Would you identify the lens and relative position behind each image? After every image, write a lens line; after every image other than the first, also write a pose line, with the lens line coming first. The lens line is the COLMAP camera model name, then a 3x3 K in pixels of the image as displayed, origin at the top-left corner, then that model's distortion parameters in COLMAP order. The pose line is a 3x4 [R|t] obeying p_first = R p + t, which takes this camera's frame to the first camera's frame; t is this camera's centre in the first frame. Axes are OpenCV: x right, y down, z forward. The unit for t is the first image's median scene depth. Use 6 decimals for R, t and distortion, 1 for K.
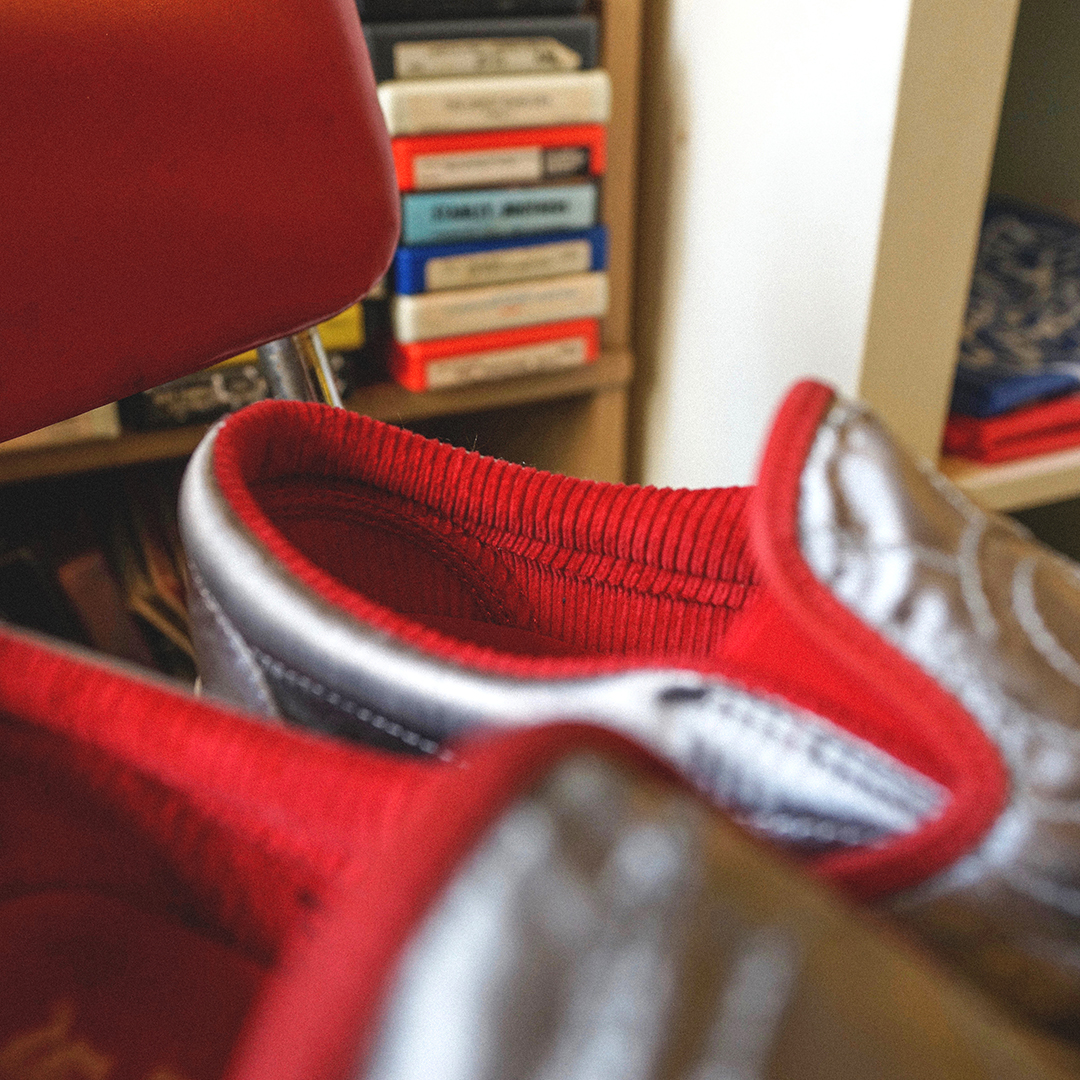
lens RADIAL K [[1122.1, 0, 540.0], [0, 1122.1, 540.0], [0, 0, 1]] dist [-0.019315, -0.017309]
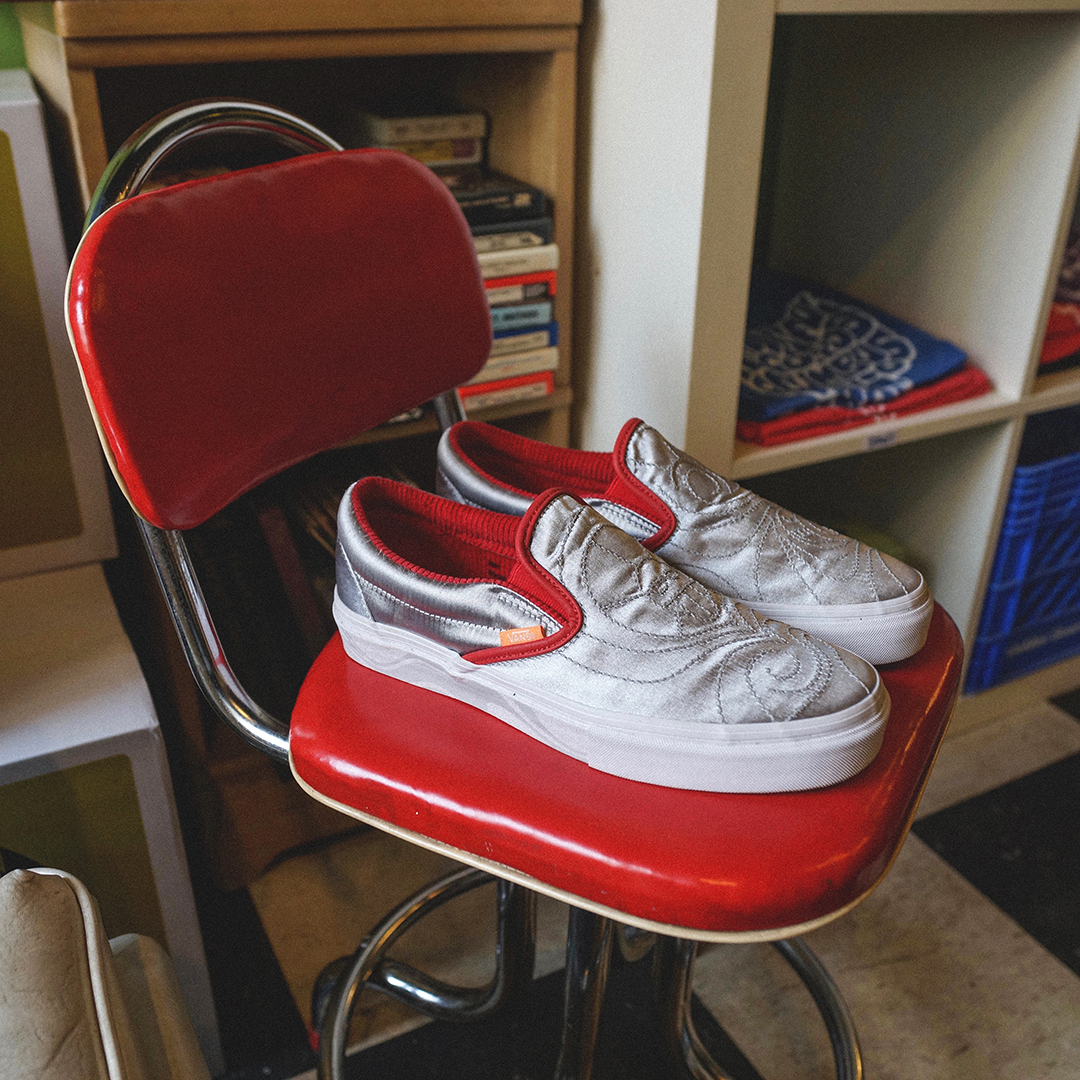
lens RADIAL K [[1122.1, 0, 540.0], [0, 1122.1, 540.0], [0, 0, 1]] dist [-0.019315, -0.017309]
pose [[0.997977, -0.023462, 0.059081, -0.093001], [0.023407, 0.999725, 0.001627, 0.081765], [-0.059103, -0.000241, 0.998252, -0.903320]]
